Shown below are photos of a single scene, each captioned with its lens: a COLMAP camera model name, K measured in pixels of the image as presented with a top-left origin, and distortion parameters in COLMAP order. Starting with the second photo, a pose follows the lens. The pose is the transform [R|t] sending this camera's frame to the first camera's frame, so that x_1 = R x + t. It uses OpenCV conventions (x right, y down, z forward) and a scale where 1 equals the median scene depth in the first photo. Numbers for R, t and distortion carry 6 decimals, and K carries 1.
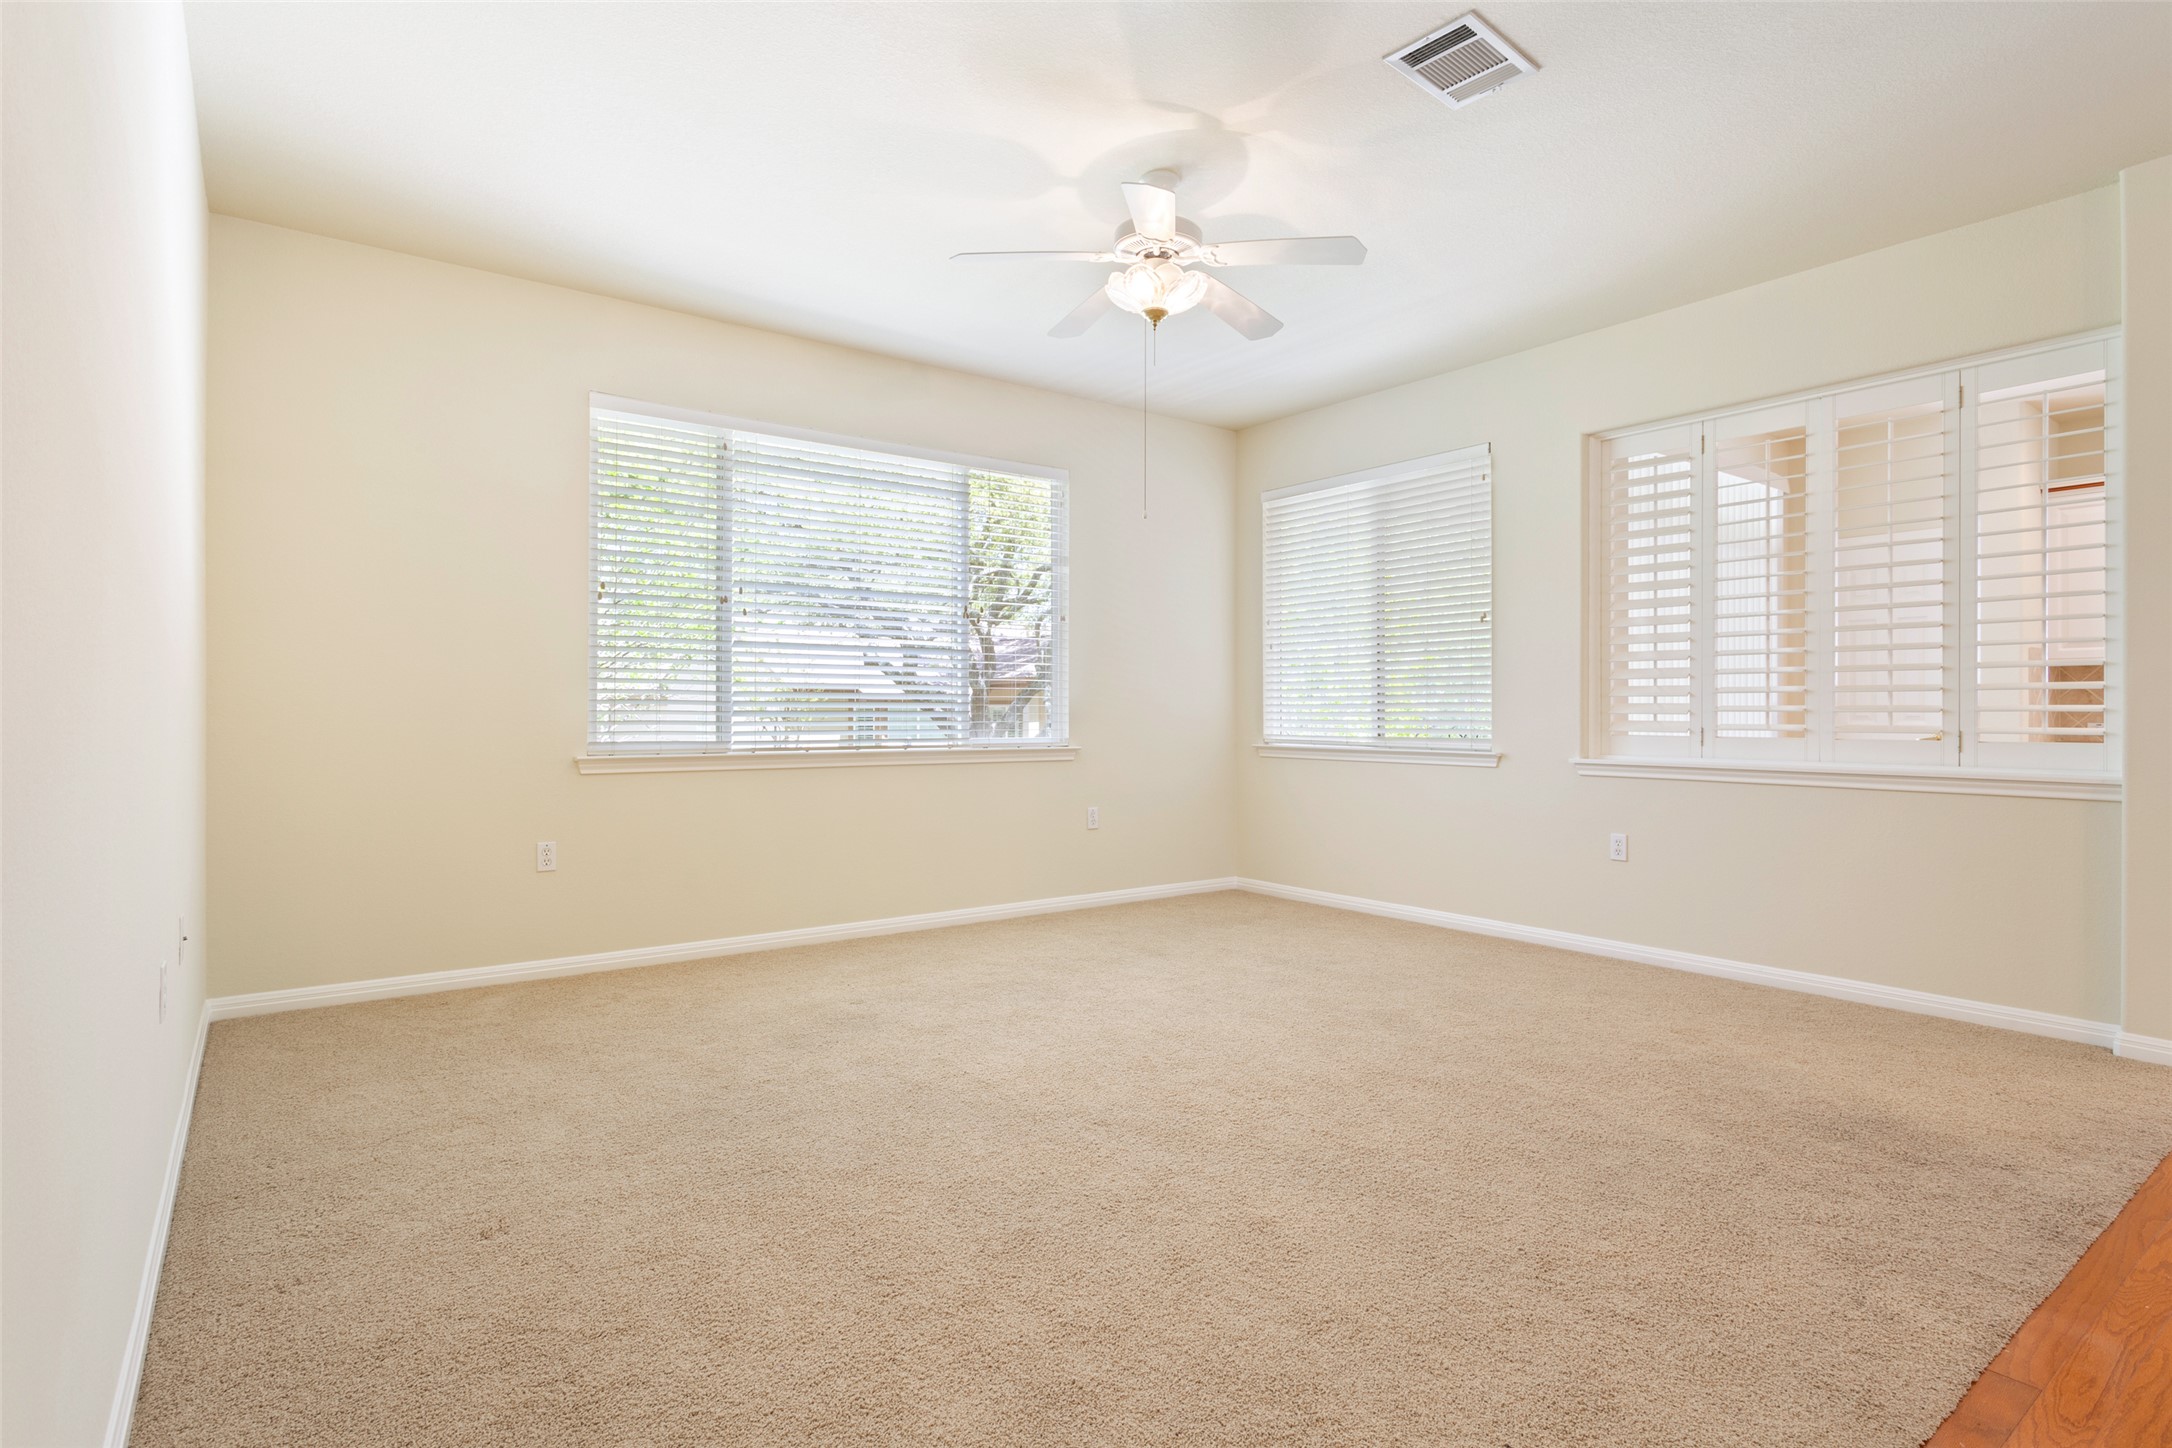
lens RADIAL K [[1074.7, 0, 1108.0], [0, 1074.7, 700.8], [0, 0, 1]] dist [-0.004845, 0.001240]
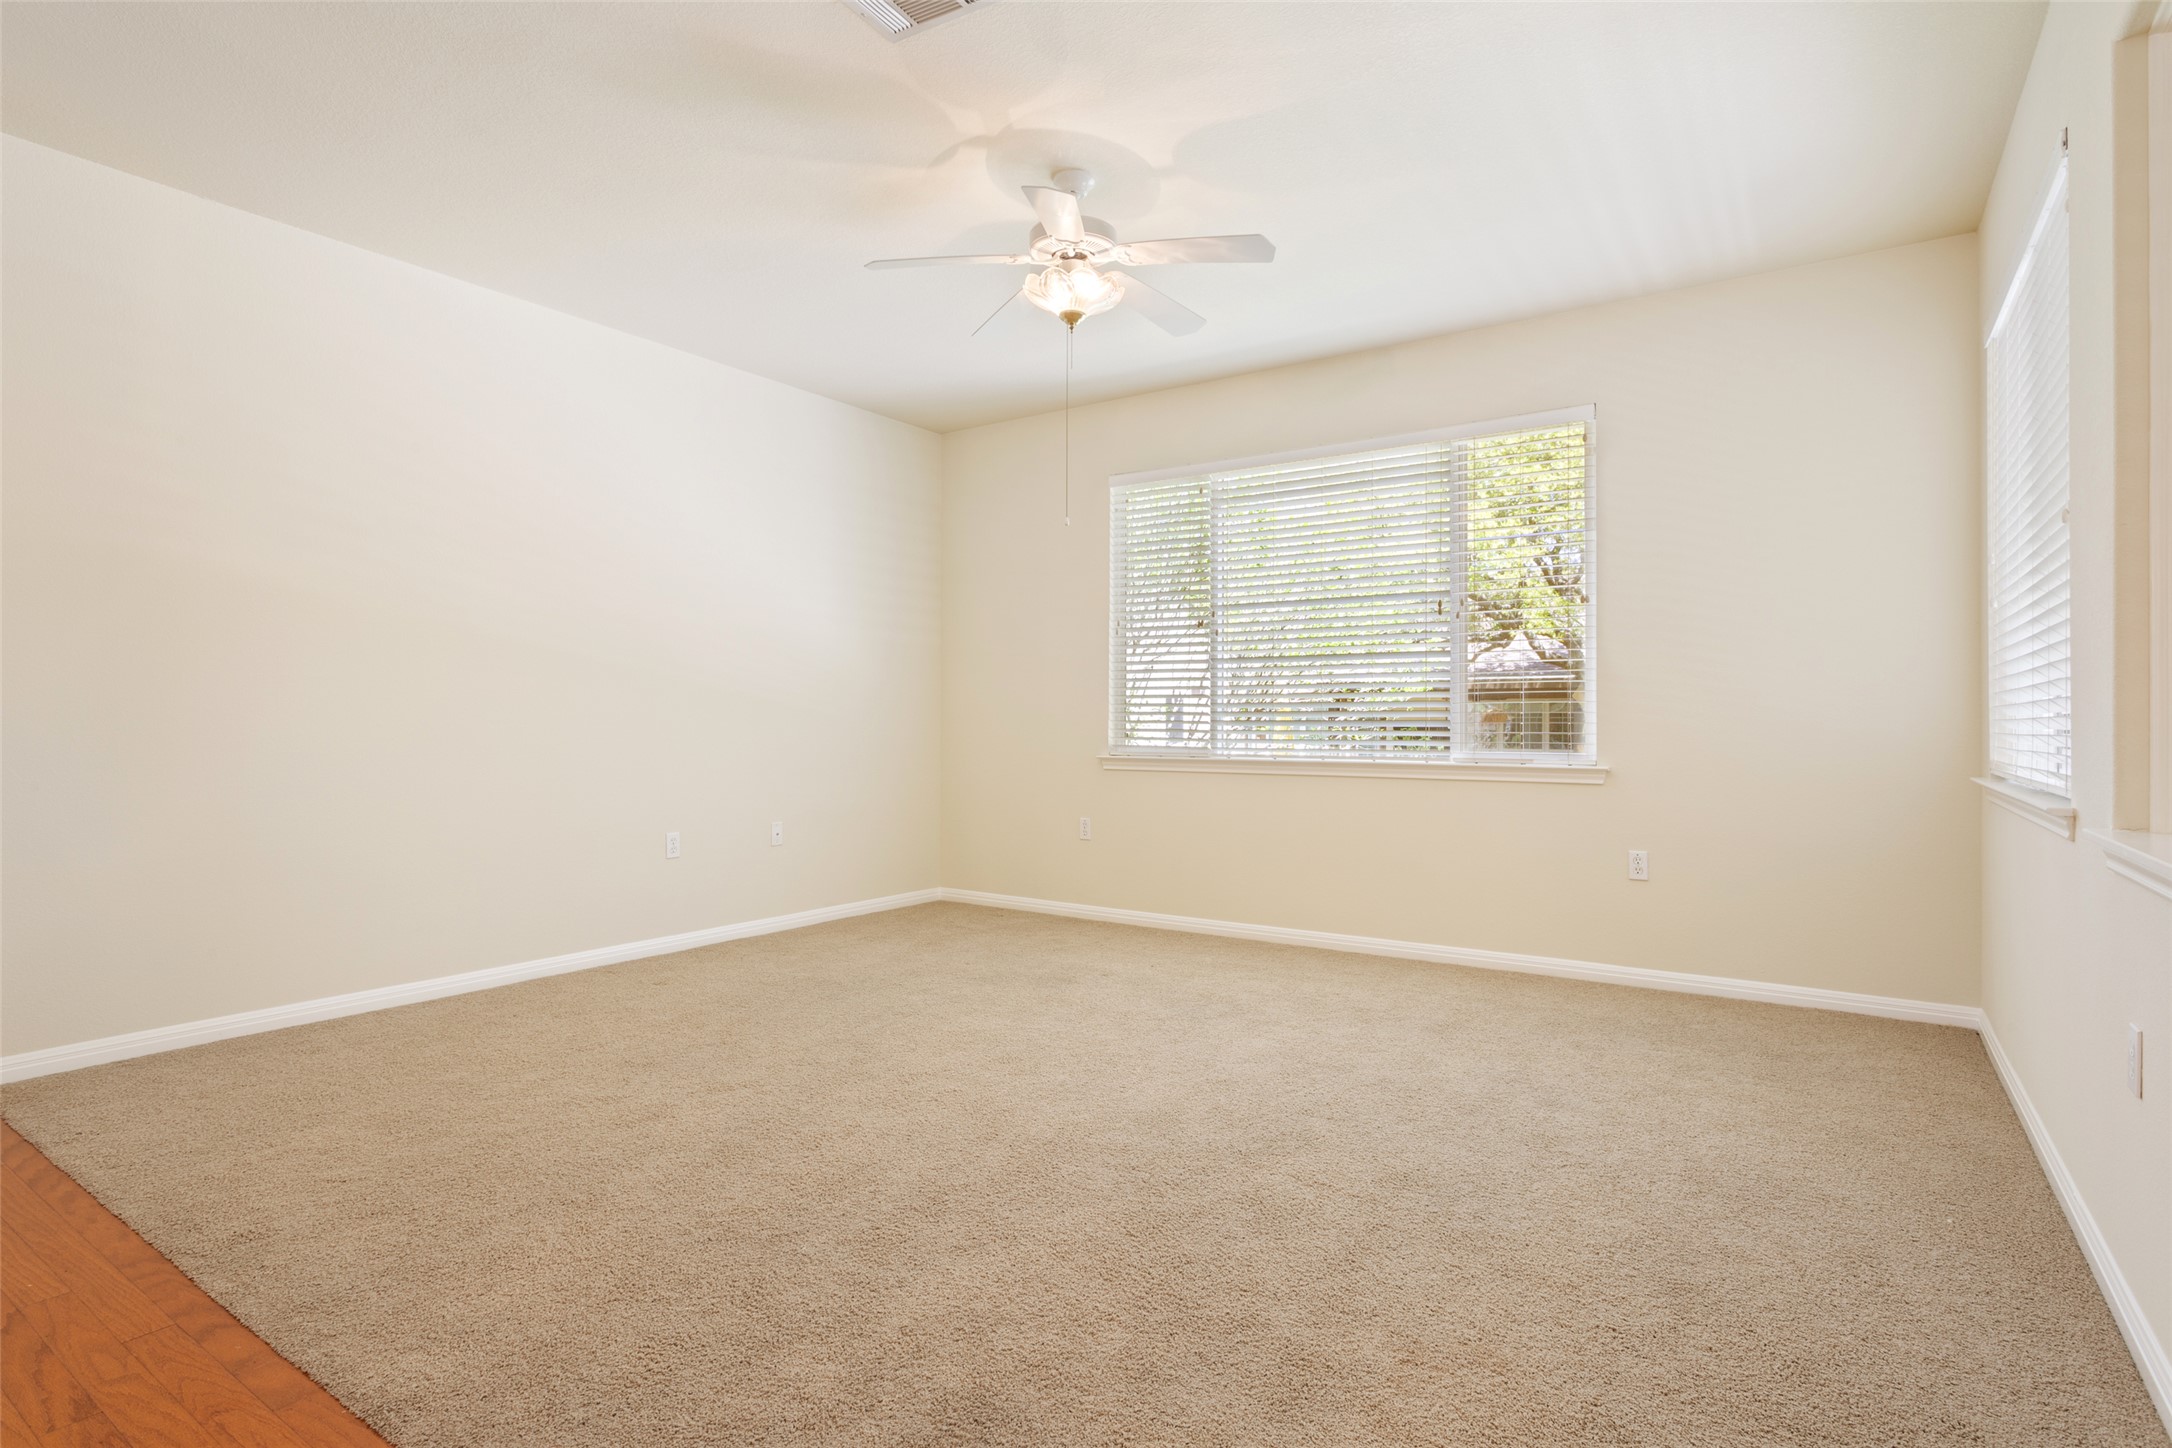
lens RADIAL K [[1115.0, 0, 1086.0], [0, 1115.0, 724.0], [0, 0, 1]] dist [-0.017860, 0.000879]
pose [[0.312070, 0.003355, -0.950053, 1.014017], [0.011071, 0.999913, 0.007167, 0.005063], [0.949995, -0.012755, 0.312006, 0.687370]]
